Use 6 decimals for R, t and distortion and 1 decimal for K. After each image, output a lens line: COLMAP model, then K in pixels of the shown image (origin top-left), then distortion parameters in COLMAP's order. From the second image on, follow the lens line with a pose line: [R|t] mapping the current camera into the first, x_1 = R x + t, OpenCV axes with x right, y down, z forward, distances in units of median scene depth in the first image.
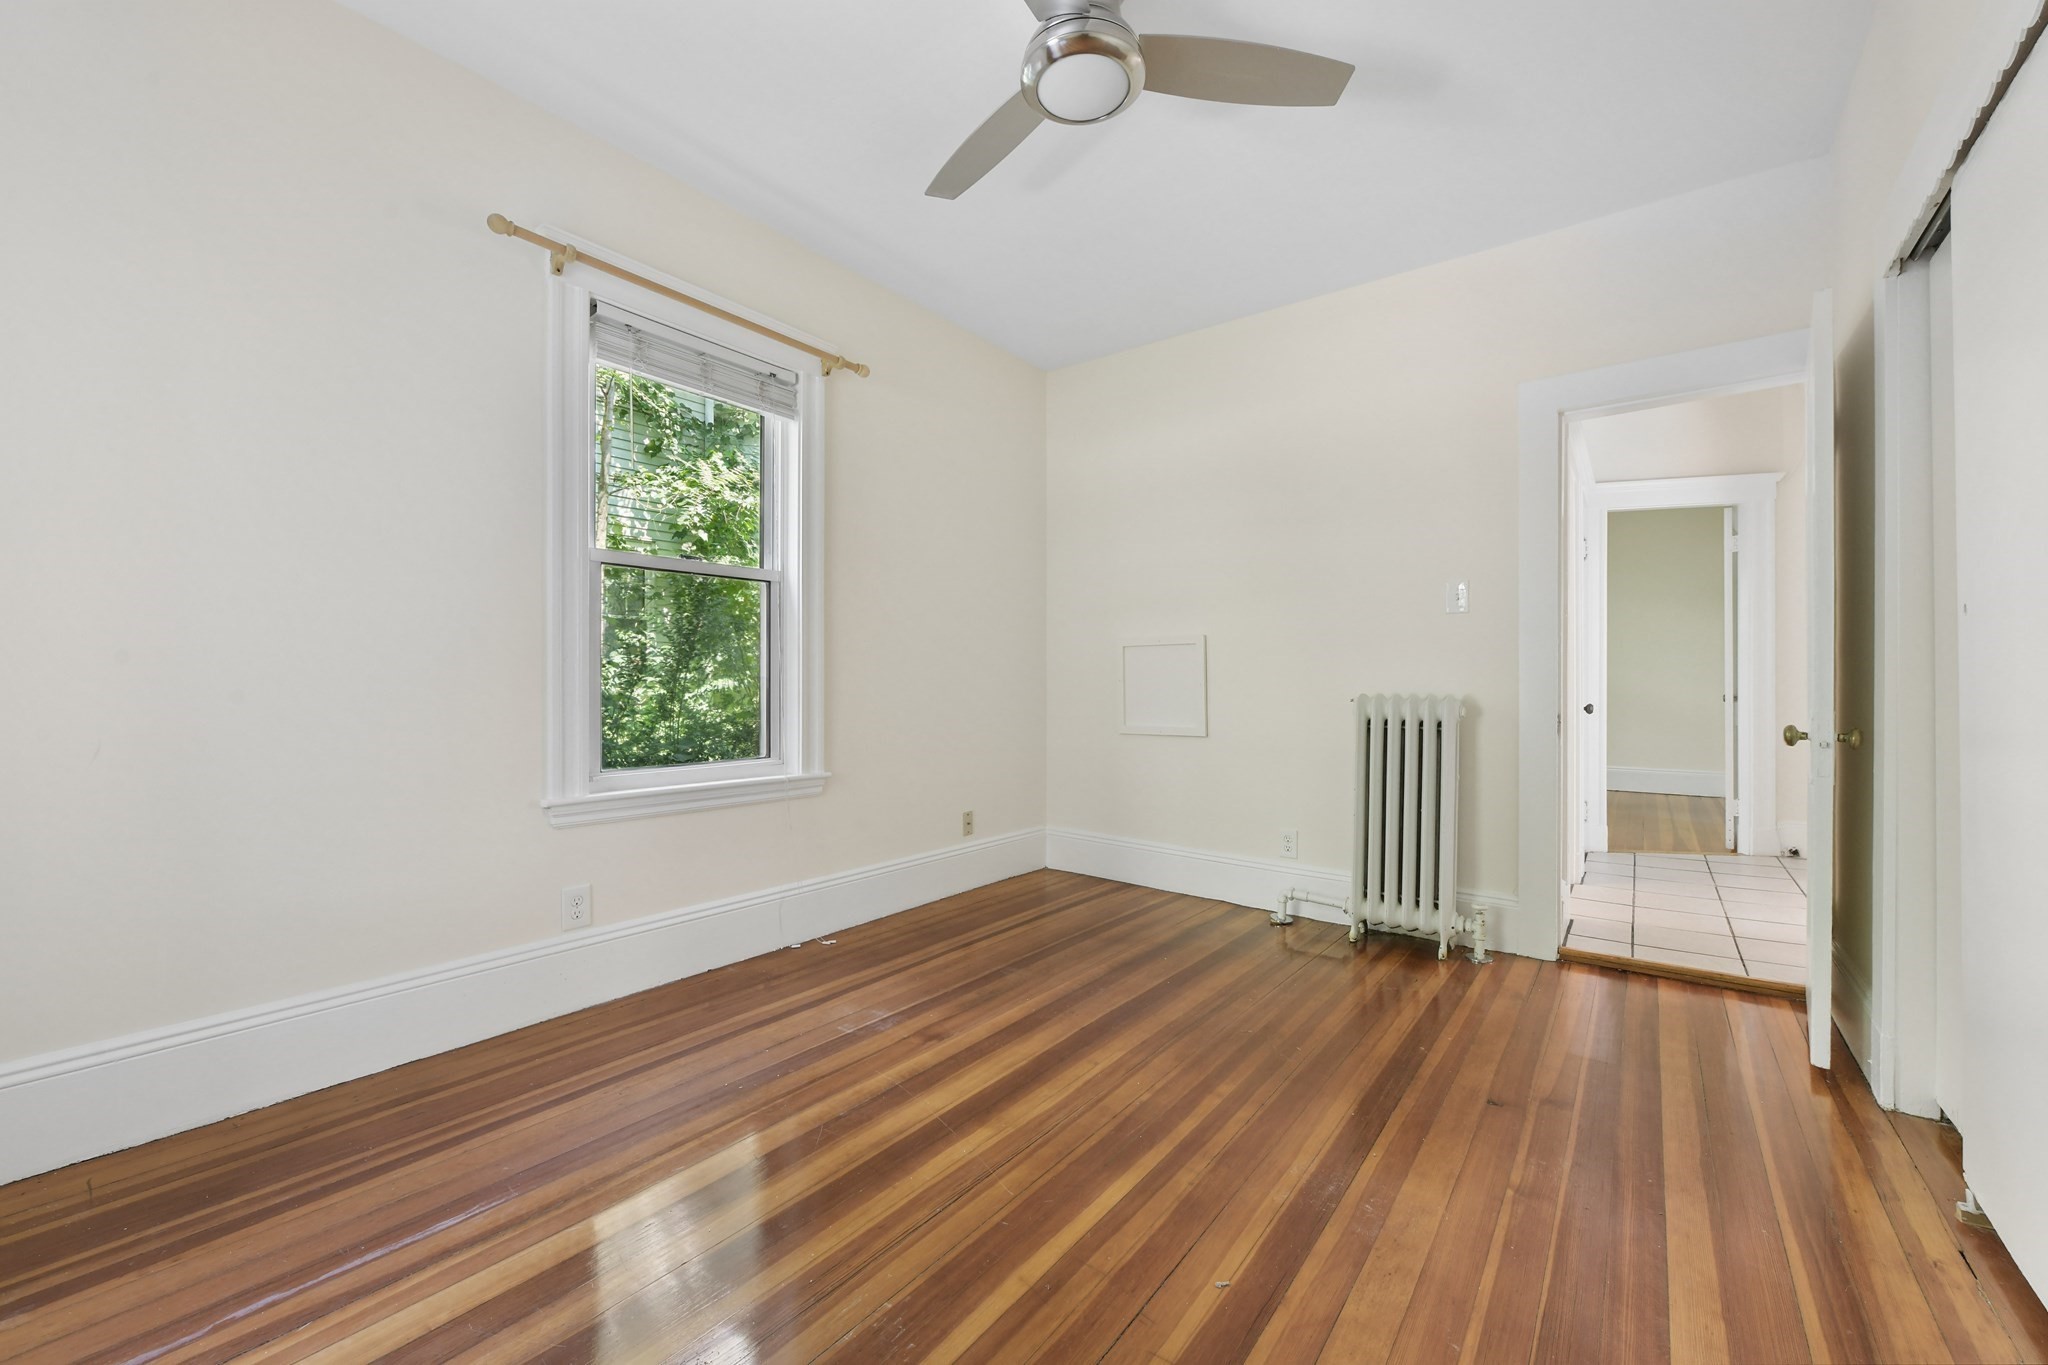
lens RADIAL K [[824.4, 0, 1027.6], [0, 824.4, 677.0], [0, 0, 1]] dist [-0.009510, -0.000014]
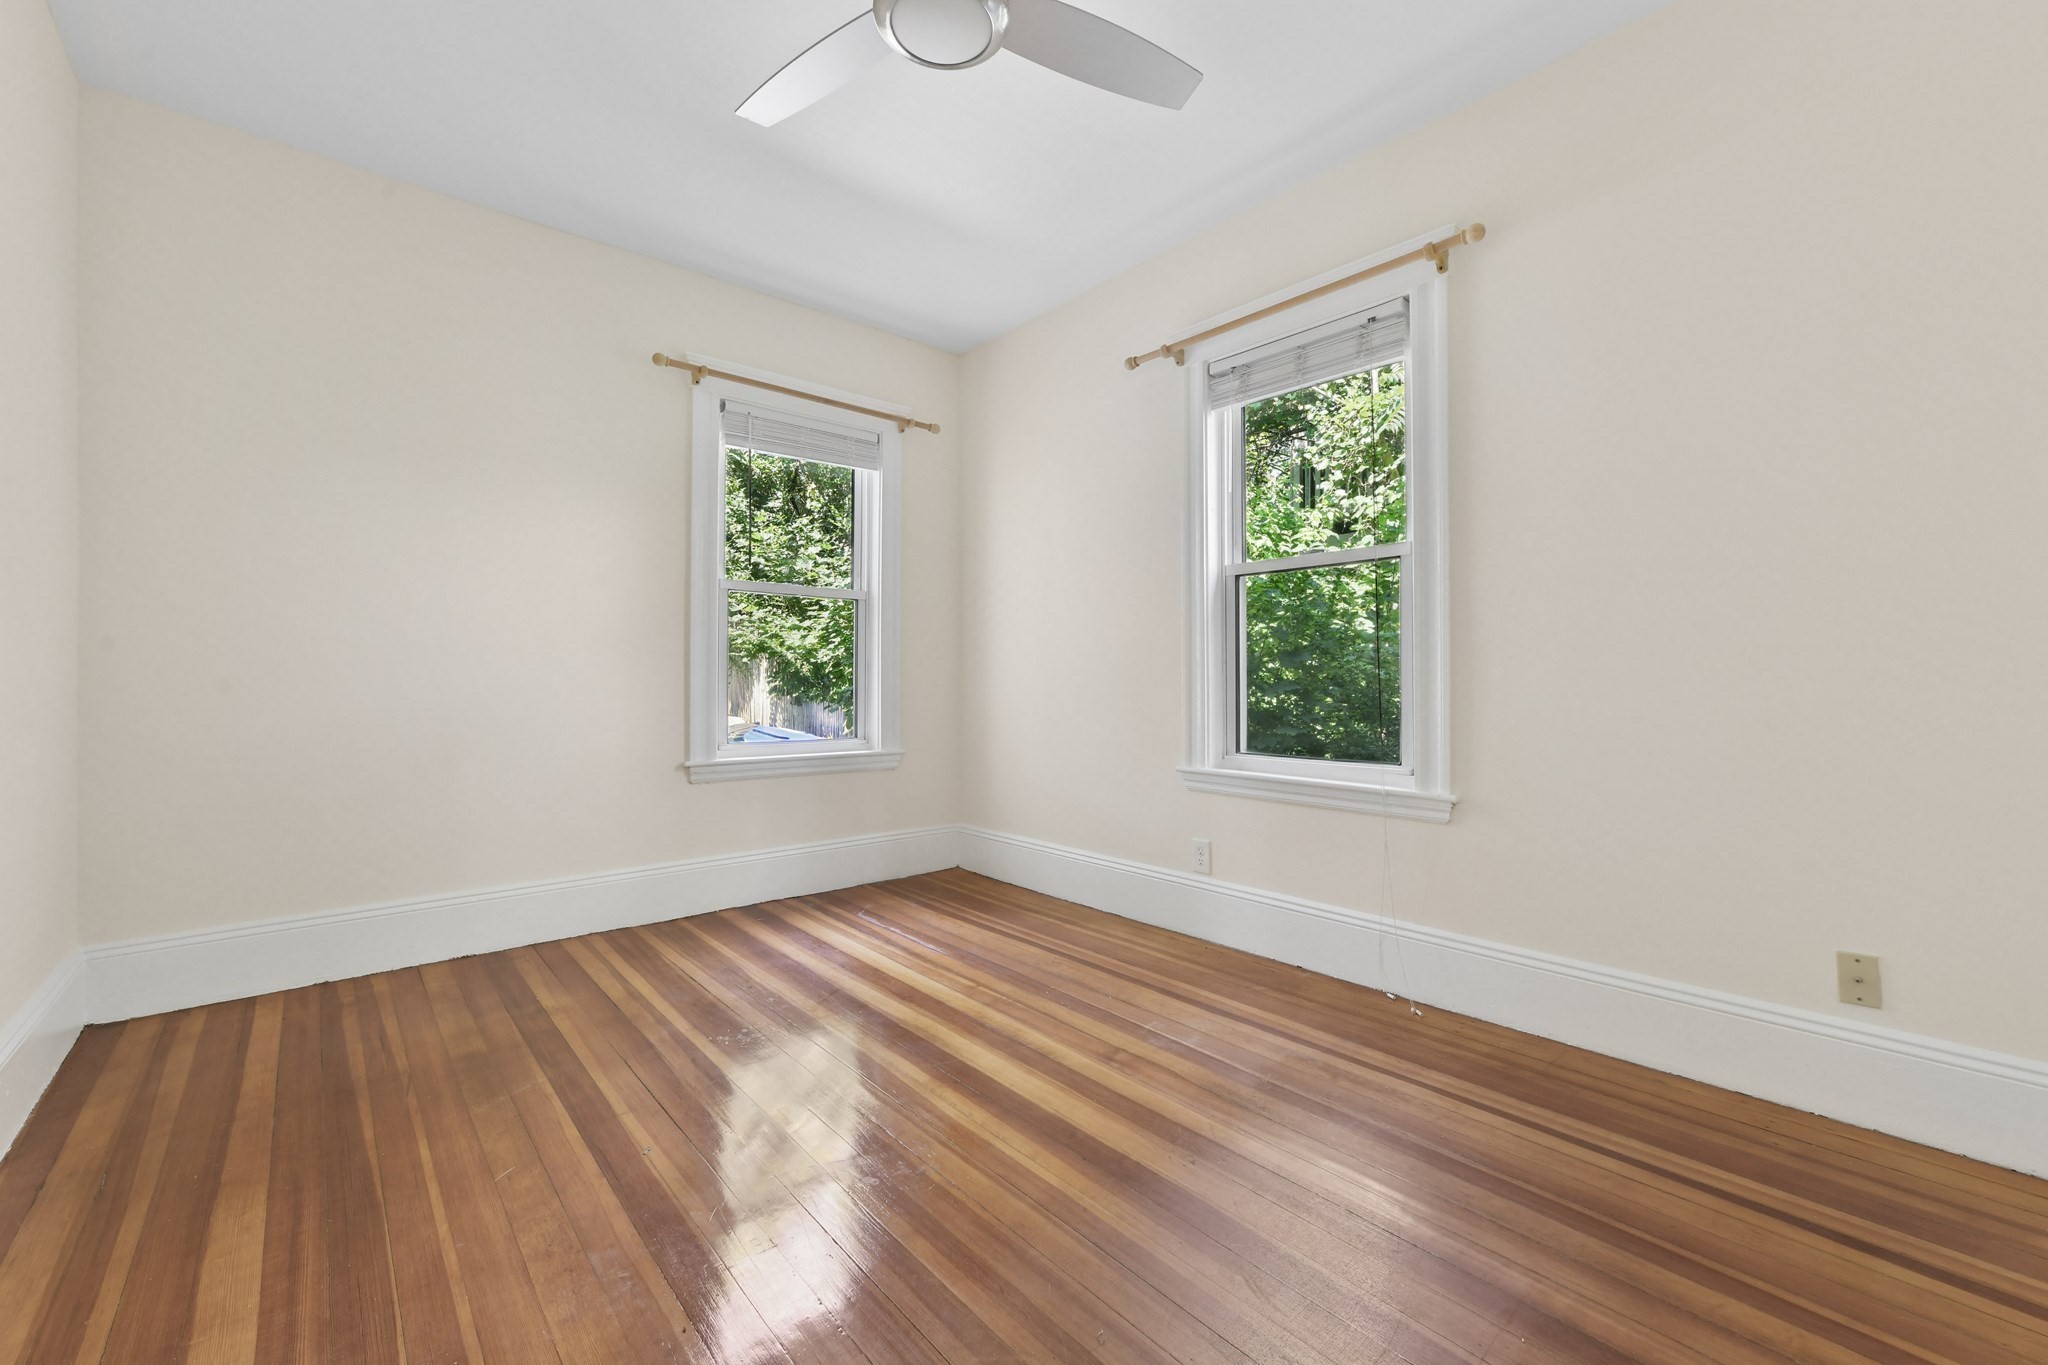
lens RADIAL K [[824.4, 0, 1027.6], [0, 824.4, 677.0], [0, 0, 1]] dist [-0.009510, -0.000014]
pose [[-0.209248, -0.006287, -0.977842, 0.714924], [0.003892, 0.999966, -0.007262, 0.014722], [0.977855, -0.005325, -0.209216, 0.973964]]
